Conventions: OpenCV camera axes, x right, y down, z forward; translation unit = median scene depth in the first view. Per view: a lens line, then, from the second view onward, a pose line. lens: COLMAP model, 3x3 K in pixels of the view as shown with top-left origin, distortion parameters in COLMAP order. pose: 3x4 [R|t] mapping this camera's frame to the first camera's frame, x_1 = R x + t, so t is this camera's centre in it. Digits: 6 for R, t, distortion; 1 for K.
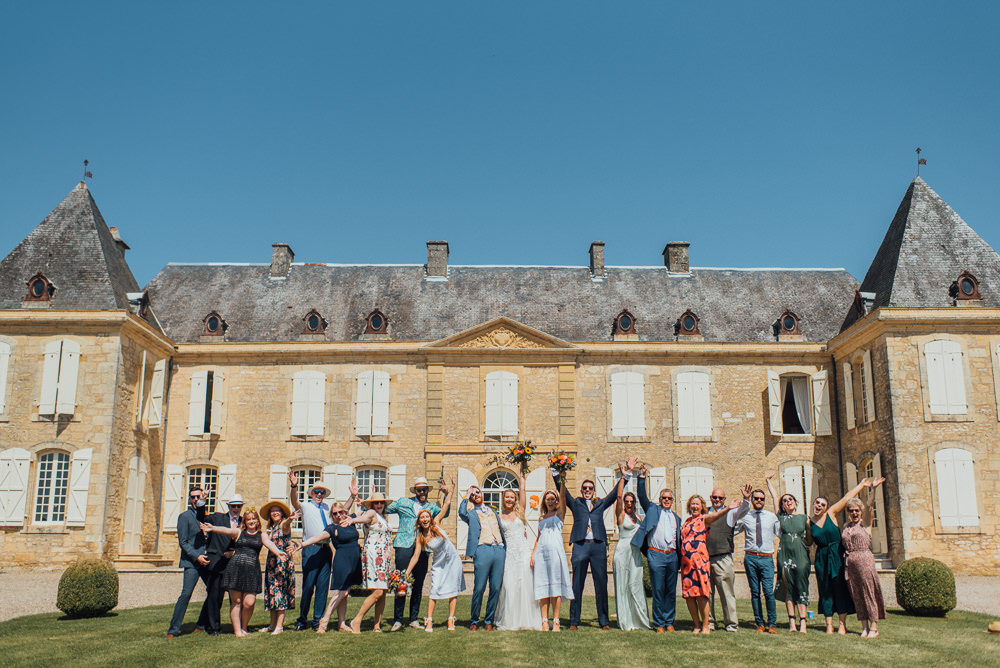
lens RADIAL K [[1043.4, 0, 500.0], [0, 1043.4, 334.0], [0, 0, 1]] dist [-0.068742, 0.036161]
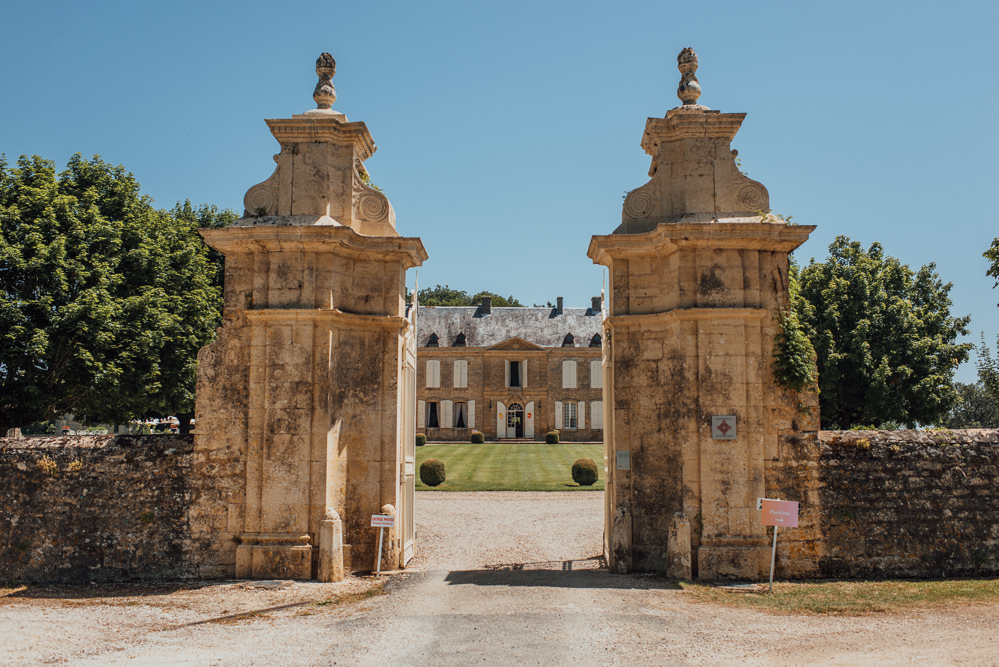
lens RADIAL K [[1042.3, 0, 499.5], [0, 1042.3, 333.5], [0, 0, 1]] dist [-0.068742, 0.036161]
pose [[0.999818, -0.001215, -0.019017, 0.009585], [0.003015, 0.995484, 0.094884, -0.234198], [0.018816, -0.094924, 0.995307, -1.255314]]
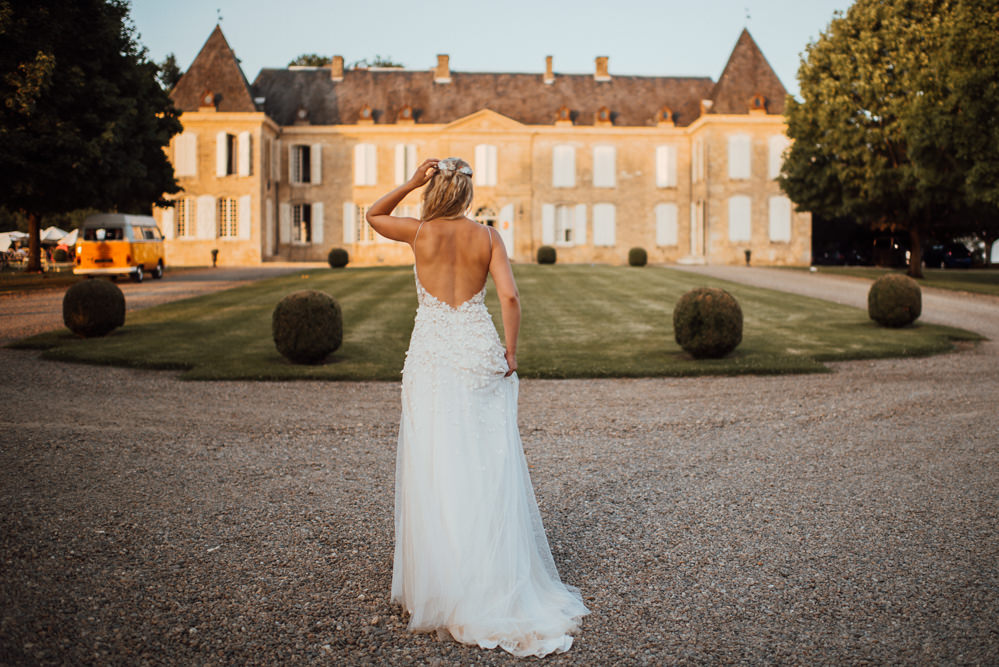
lens RADIAL K [[1084.8, 0, 516.2], [0, 1084.8, 332.7], [0, 0, 1]] dist [-0.053068, 0.150249]
pose [[0.999353, -0.004207, 0.035719, -0.012480], [-0.005031, 0.967018, 0.254657, -0.104109], [-0.035613, -0.254672, 0.966372, -0.652564]]
